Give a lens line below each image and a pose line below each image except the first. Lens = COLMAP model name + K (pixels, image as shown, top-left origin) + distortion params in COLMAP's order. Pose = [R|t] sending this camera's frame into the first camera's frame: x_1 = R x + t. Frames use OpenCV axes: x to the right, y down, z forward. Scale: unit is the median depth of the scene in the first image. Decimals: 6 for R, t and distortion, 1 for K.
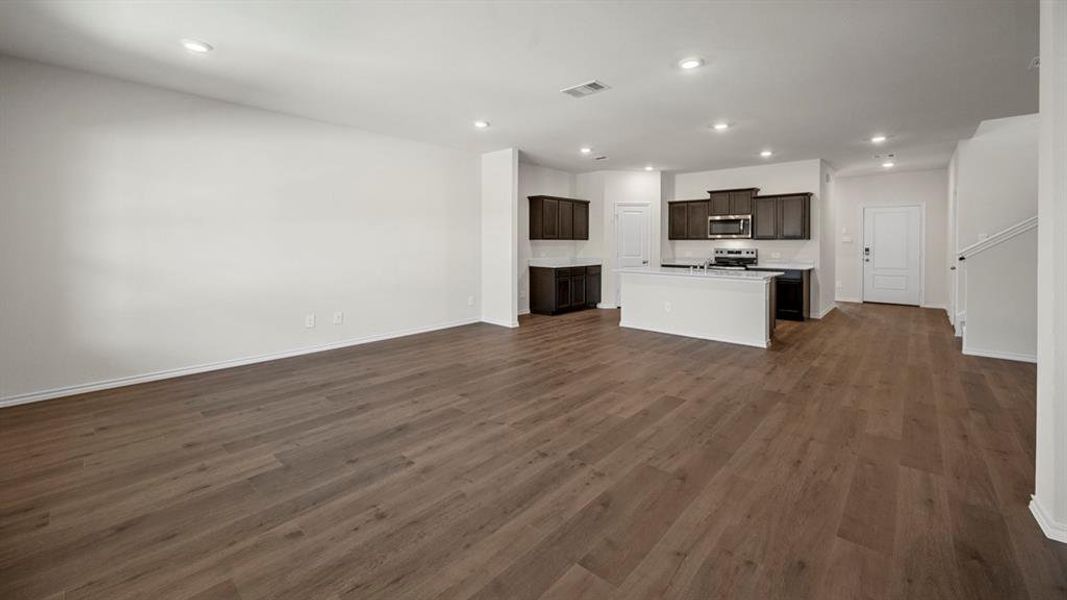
lens RADIAL K [[423.2, 0, 538.0], [0, 423.2, 249.7], [0, 0, 1]] dist [0.000704, -0.000037]
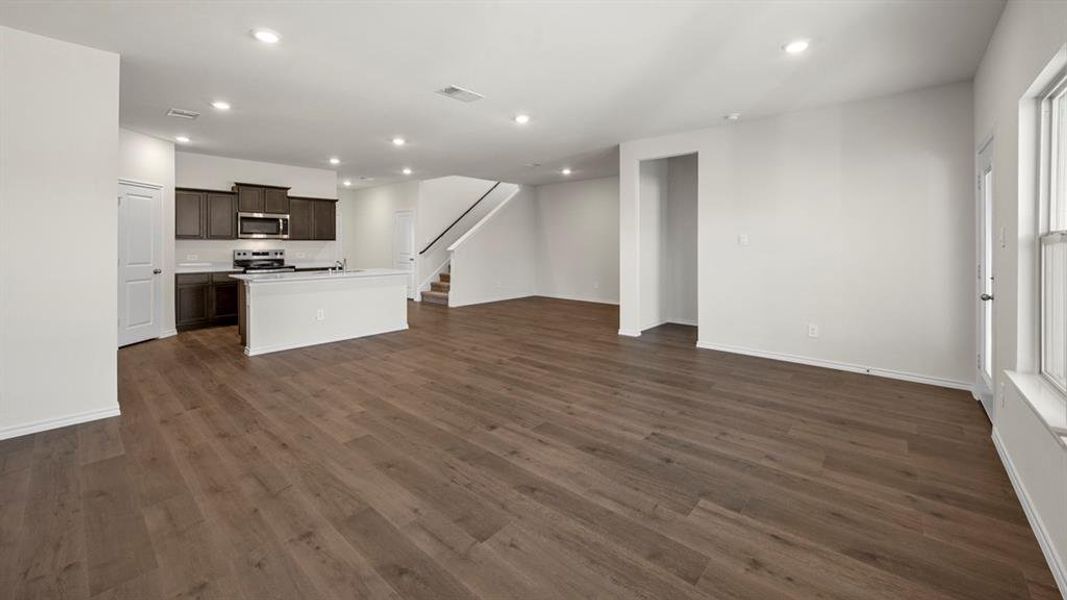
lens RADIAL K [[418.2, 0, 537.0], [0, 418.2, 243.3], [0, 0, 1]] dist [0.001350, 0.000026]
pose [[-0.010910, -0.000255, 0.999940, -0.460197], [0.014056, 0.999901, 0.000408, -0.008386], [-0.999842, 0.014060, -0.010905, 0.421286]]
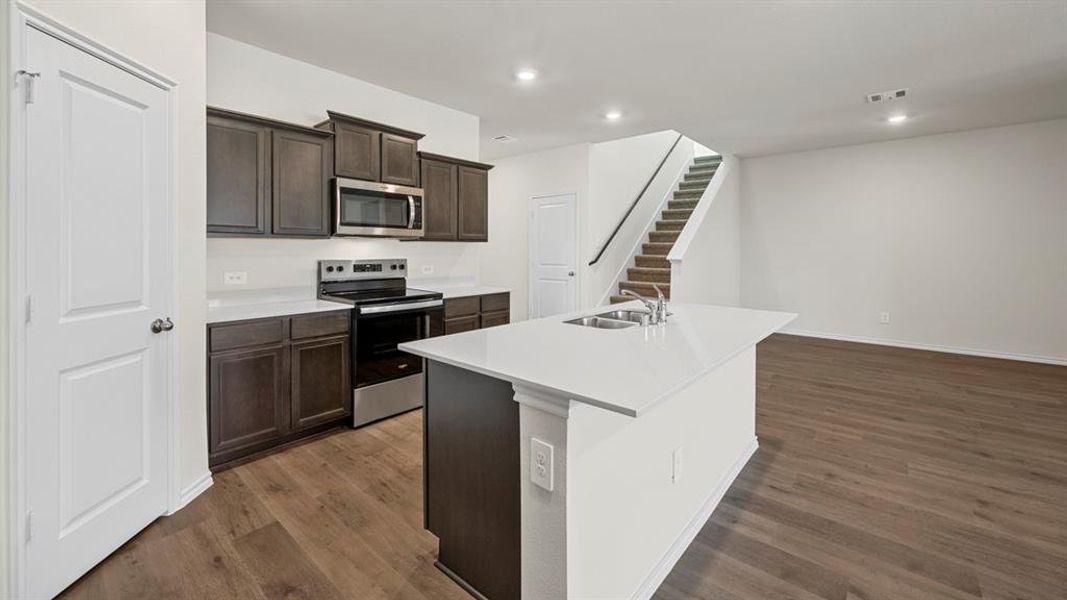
lens RADIAL K [[423.2, 0, 538.0], [0, 423.2, 249.7], [0, 0, 1]] dist [0.000704, -0.000037]
pose [[-0.028709, -0.001327, 0.999587, 0.012732], [0.013040, 0.999914, 0.001702, -0.011651], [-0.999503, 0.013083, -0.028689, 0.854180]]
